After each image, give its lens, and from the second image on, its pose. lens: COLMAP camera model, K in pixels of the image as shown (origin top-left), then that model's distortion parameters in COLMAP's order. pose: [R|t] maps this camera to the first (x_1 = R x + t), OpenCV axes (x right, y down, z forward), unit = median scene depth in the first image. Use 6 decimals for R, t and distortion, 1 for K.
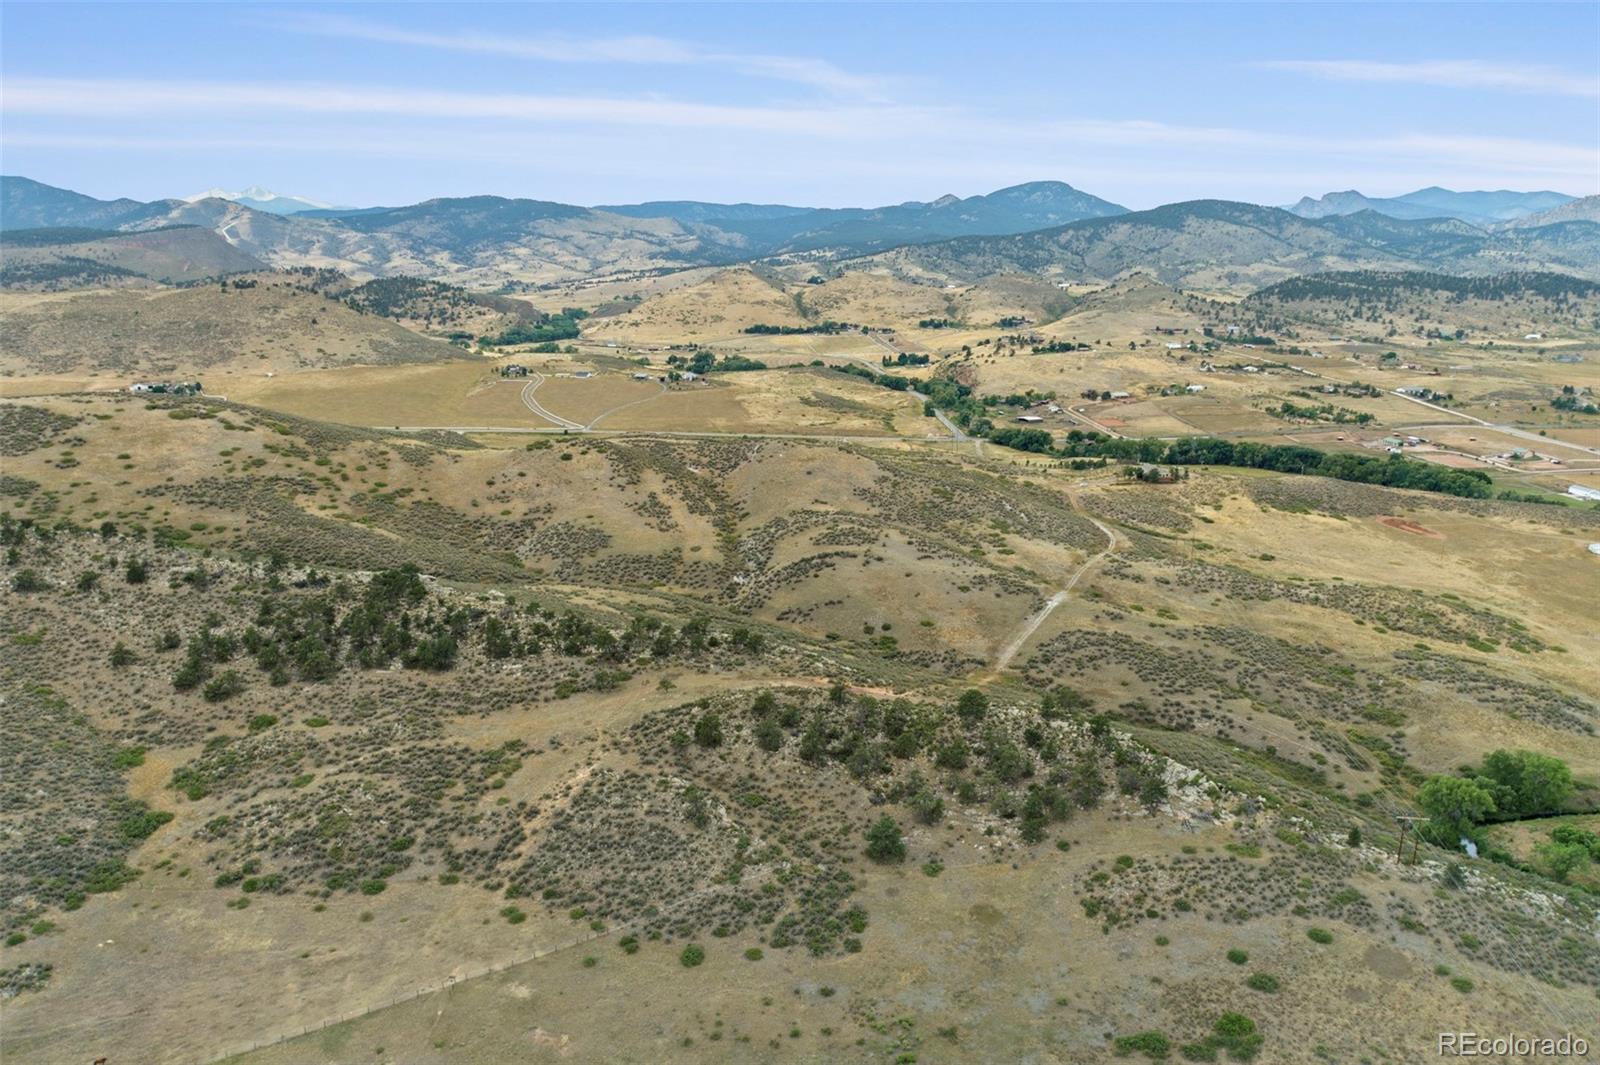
lens RADIAL K [[1099.2, 0, 803.7], [0, 1099.2, 535.0], [0, 0, 1]] dist [-0.006467, 0.019711]
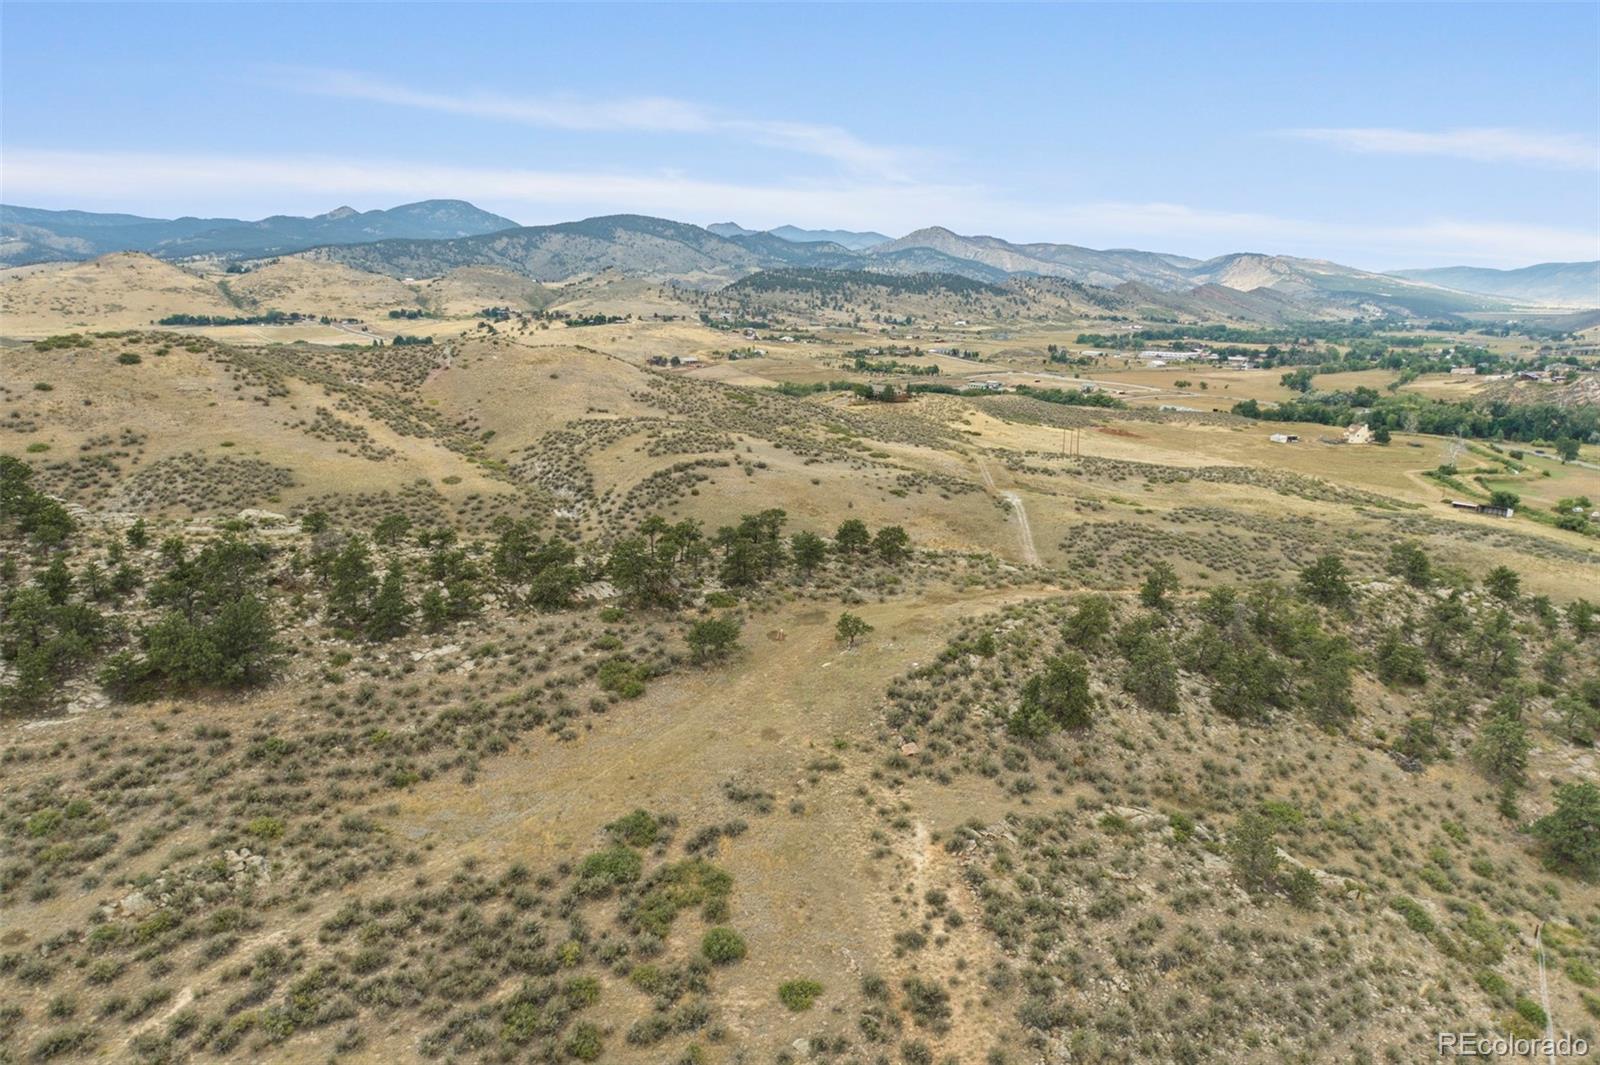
lens RADIAL K [[1099.2, 0, 803.7], [0, 1099.2, 535.0], [0, 0, 1]] dist [-0.006467, 0.019711]
pose [[0.866487, -0.098847, 0.489315, -0.051018], [0.111215, 0.993789, 0.003816, 0.013702], [-0.486653, 0.051113, 0.872099, 0.088756]]
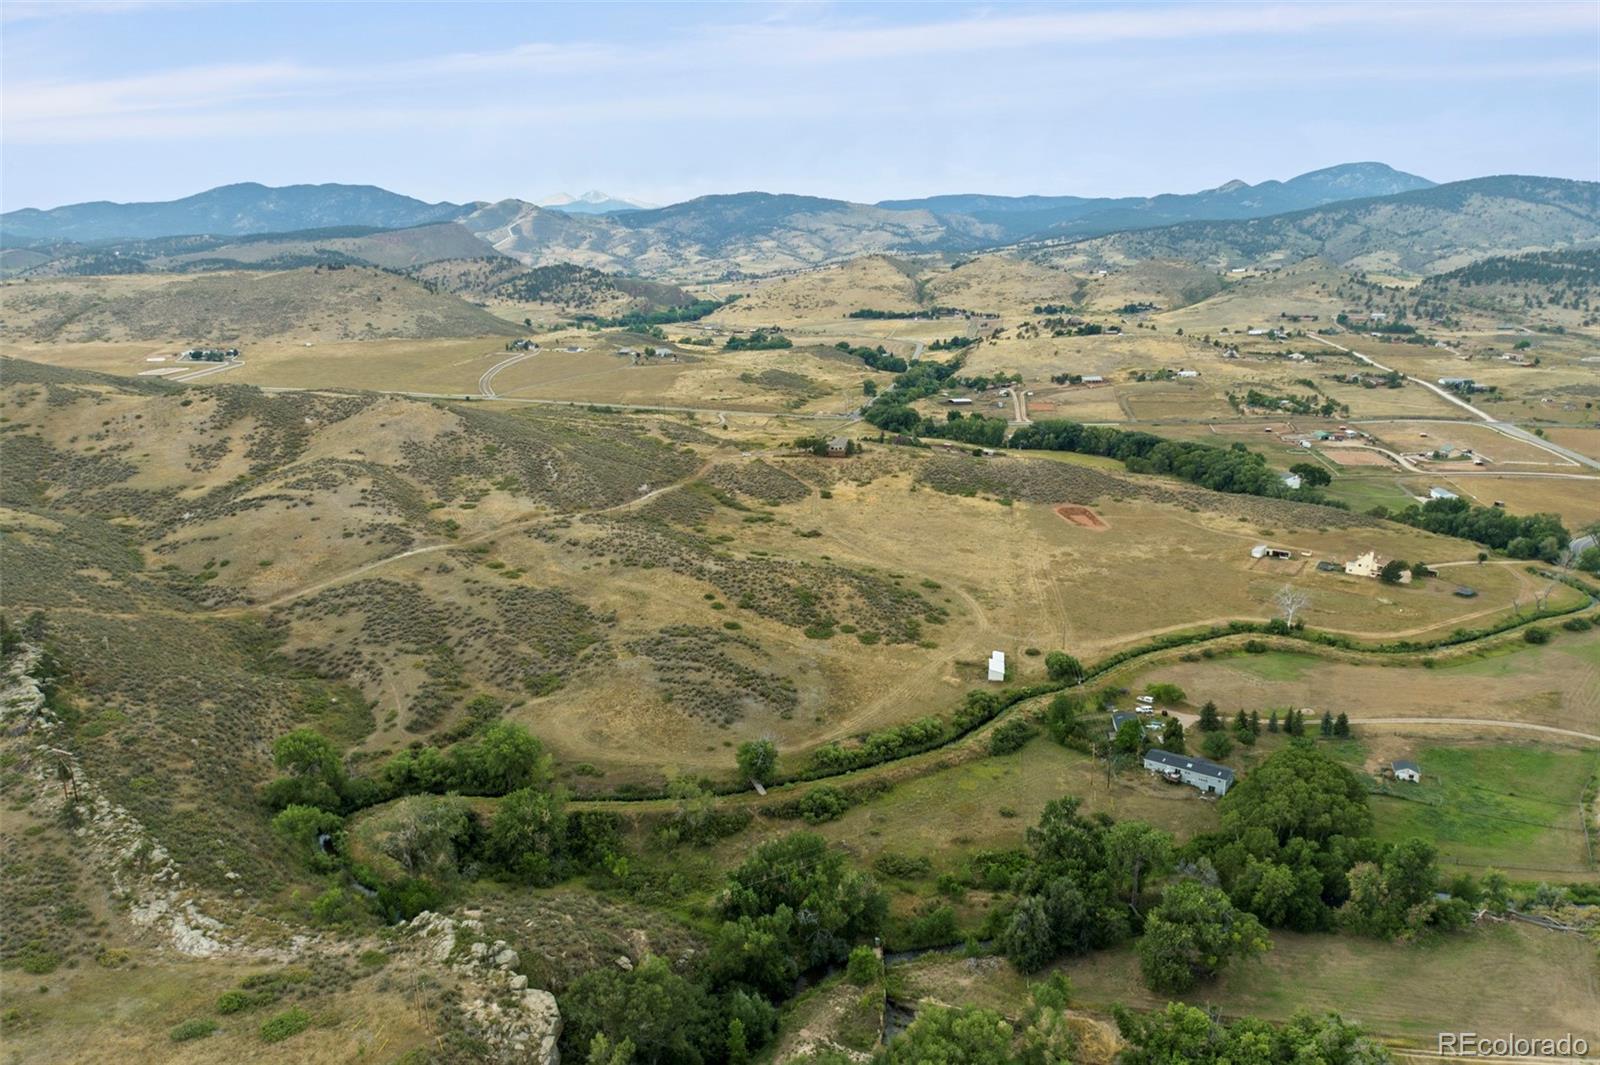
lens RADIAL K [[1099.2, 0, 803.7], [0, 1099.2, 535.0], [0, 0, 1]] dist [-0.006467, 0.019711]
pose [[0.963166, 0.059127, -0.262326, 0.167767], [-0.058062, 0.998243, 0.011820, 0.002664], [0.262564, 0.003846, 0.964907, 0.030588]]
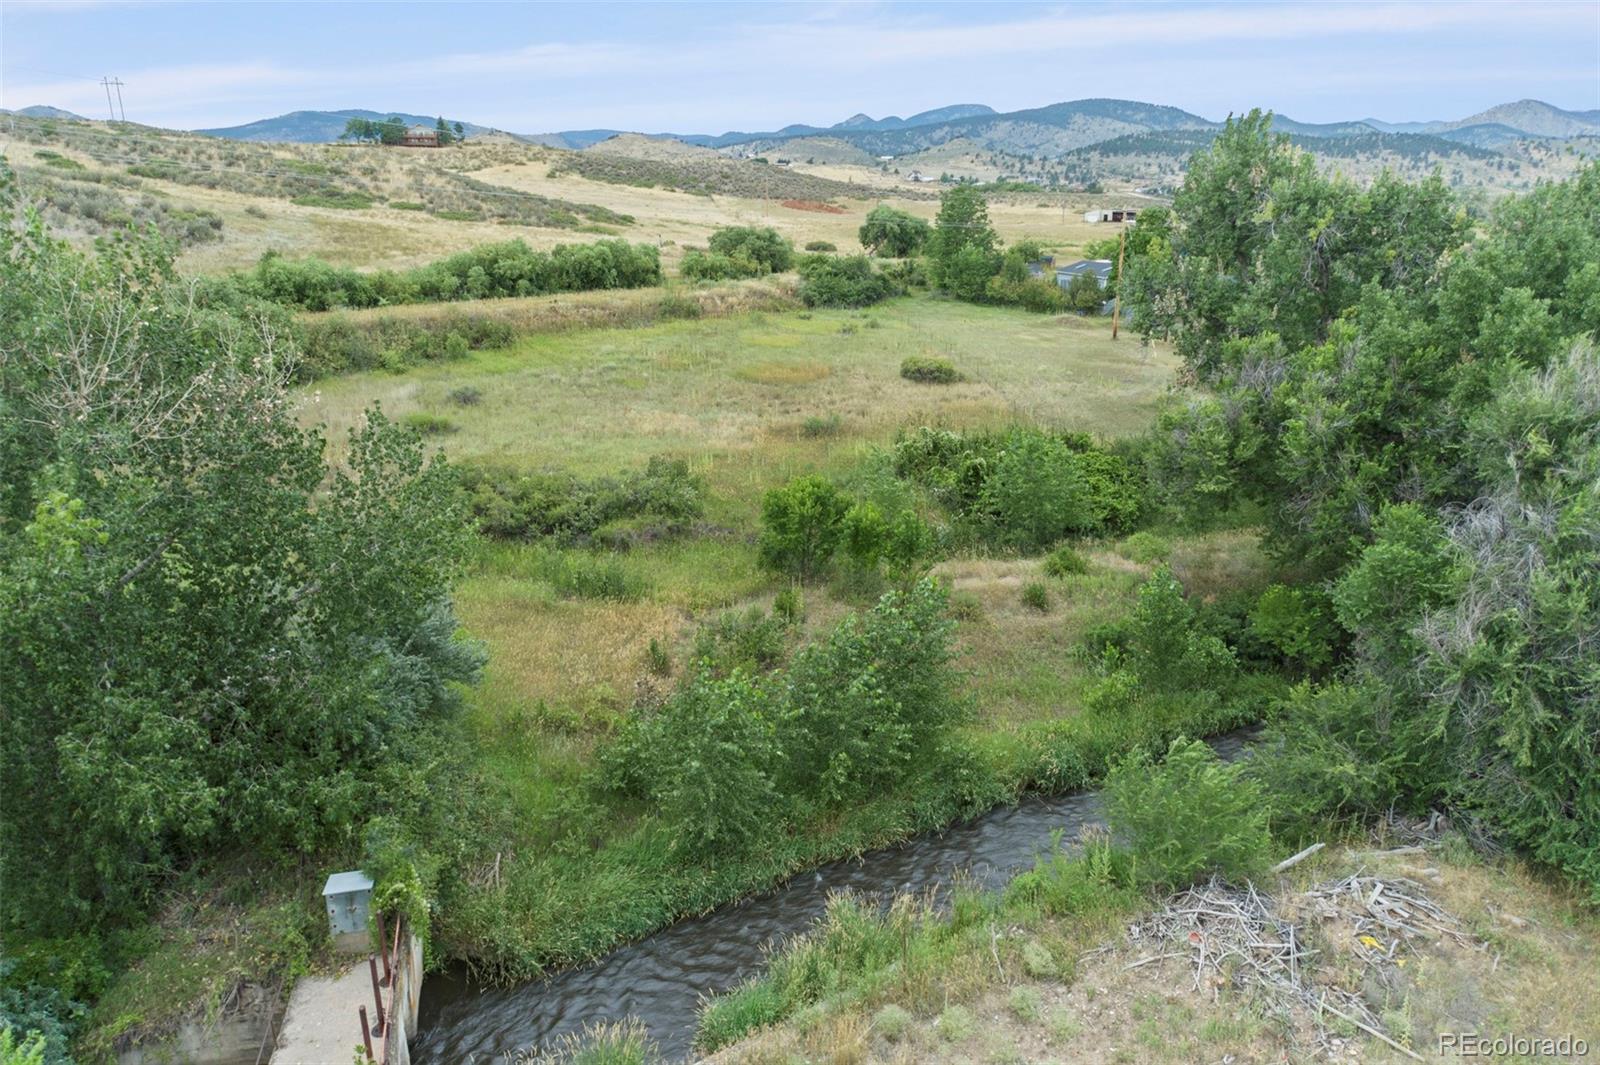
lens RADIAL K [[1099.2, 0, 803.7], [0, 1099.2, 535.0], [0, 0, 1]] dist [-0.006467, 0.019711]
pose [[0.999034, -0.016634, 0.040674, 0.152951], [0.014704, 0.998772, 0.047302, 0.039236], [-0.041411, -0.046658, 0.998052, 0.125929]]
